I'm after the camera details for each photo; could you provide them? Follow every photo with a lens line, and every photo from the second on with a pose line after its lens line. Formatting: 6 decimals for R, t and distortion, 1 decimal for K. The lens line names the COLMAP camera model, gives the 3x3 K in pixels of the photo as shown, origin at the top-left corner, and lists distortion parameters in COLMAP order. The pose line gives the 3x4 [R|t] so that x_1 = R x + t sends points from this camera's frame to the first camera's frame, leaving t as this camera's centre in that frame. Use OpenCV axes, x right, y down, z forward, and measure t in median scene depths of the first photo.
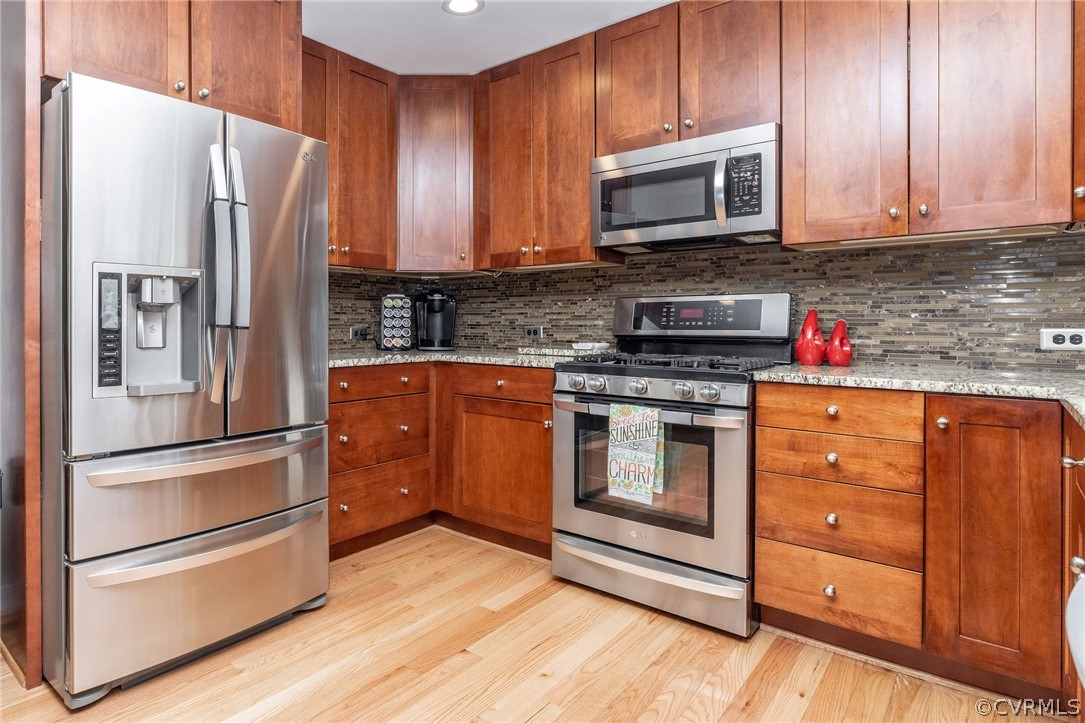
lens RADIAL K [[607.4, 0, 428.3], [0, 607.4, 324.0], [0, 0, 1]] dist [0.005293, -0.000683]
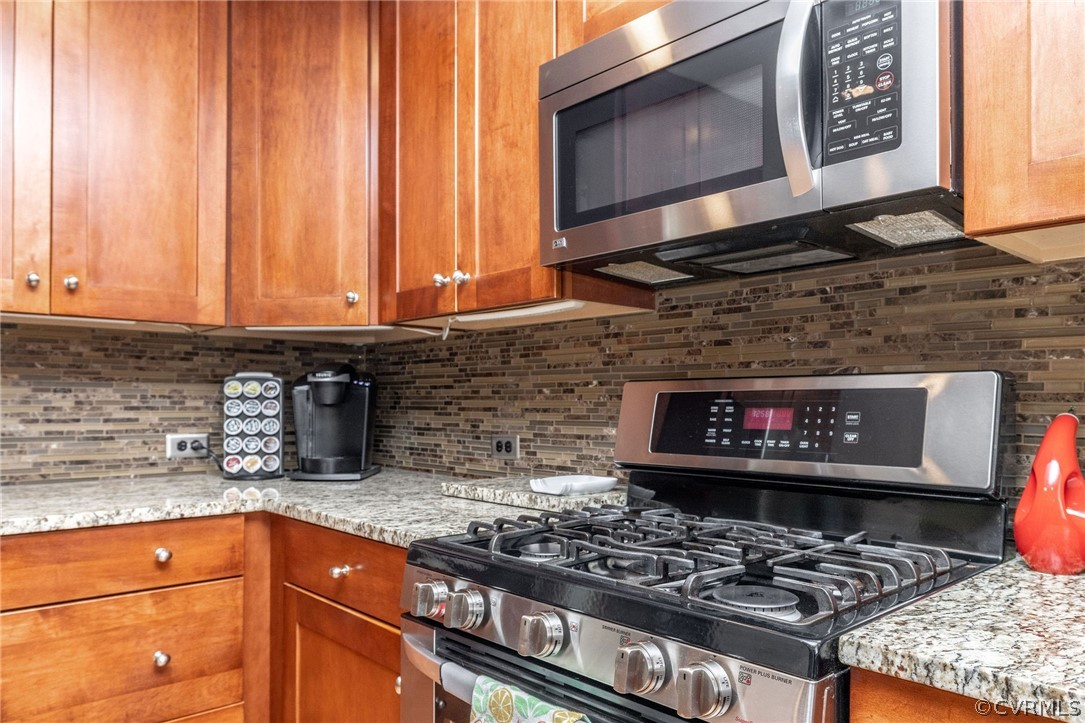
lens RADIAL K [[751.6, 0, 539.3], [0, 751.6, 399.1], [0, 0, 1]] dist [-0.001877, -0.003100]
pose [[0.996567, 0.001007, -0.082783, 0.350396], [-0.001572, 0.999976, -0.006756, -0.030264], [0.082774, 0.006863, 0.996545, 0.516171]]
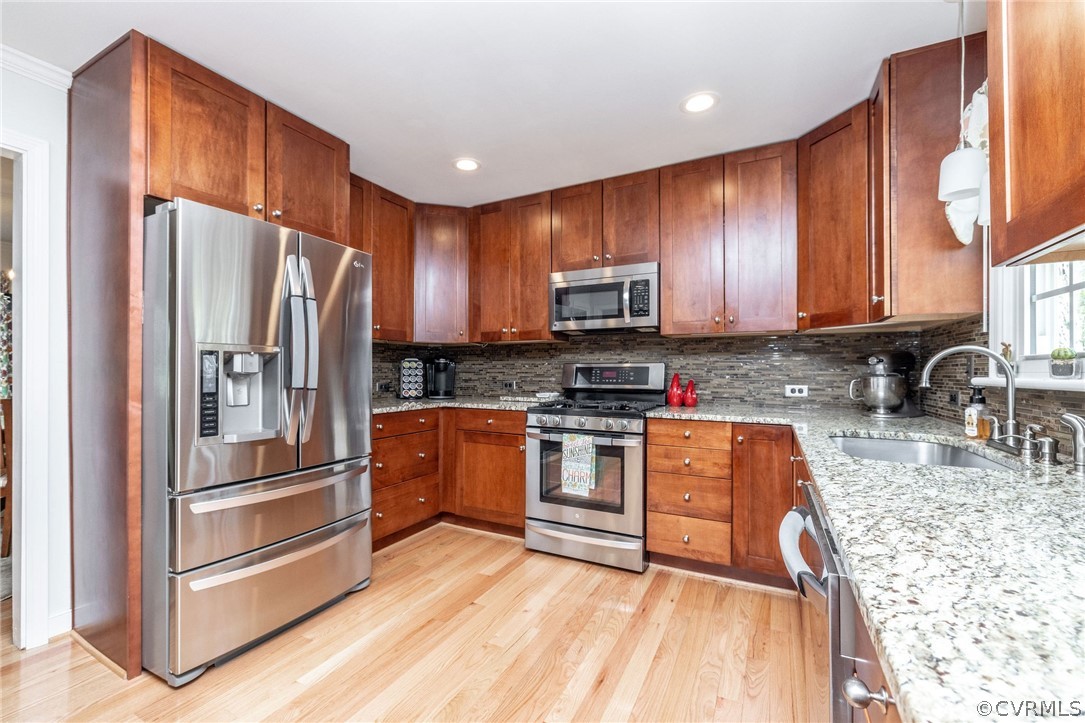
lens RADIAL K [[447.8, 0, 538.3], [0, 447.8, 367.1], [0, 0, 1]] dist [0.004447, -0.000630]
pose [[0.964017, 0.003550, 0.265816, -0.065027], [-0.000974, 0.999951, -0.009822, -0.027254], [-0.265838, 0.009209, 0.963974, -0.090987]]
